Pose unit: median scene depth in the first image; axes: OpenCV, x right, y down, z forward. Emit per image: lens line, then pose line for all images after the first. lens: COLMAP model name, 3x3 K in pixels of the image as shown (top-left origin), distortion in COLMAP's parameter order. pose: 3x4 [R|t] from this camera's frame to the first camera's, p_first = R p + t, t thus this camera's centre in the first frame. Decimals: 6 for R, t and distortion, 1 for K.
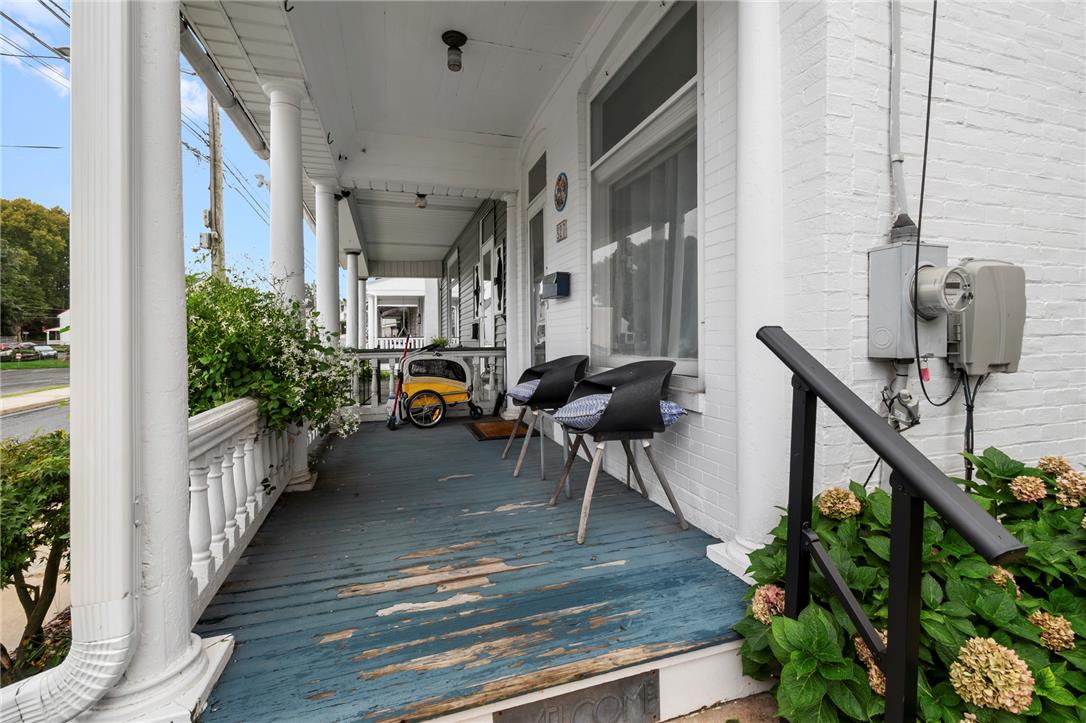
lens RADIAL K [[469.7, 0, 543.1], [0, 469.7, 352.7], [0, 0, 1]] dist [-0.000529, -0.000926]
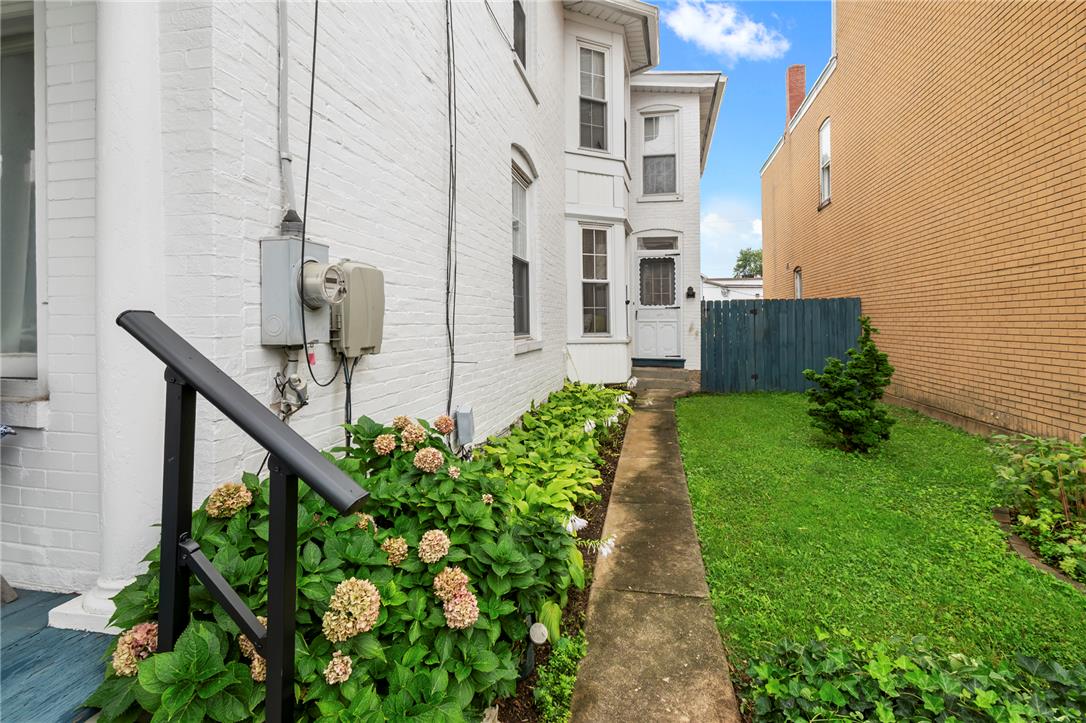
lens RADIAL K [[483.2, 0, 544.3], [0, 483.2, 329.7], [0, 0, 1]] dist [-0.001266, -0.000659]
pose [[0.520347, -0.001437, 0.853953, 0.130034], [0.020880, 0.999721, -0.011040, 0.001389], [-0.853699, 0.023575, 0.520232, -0.059236]]
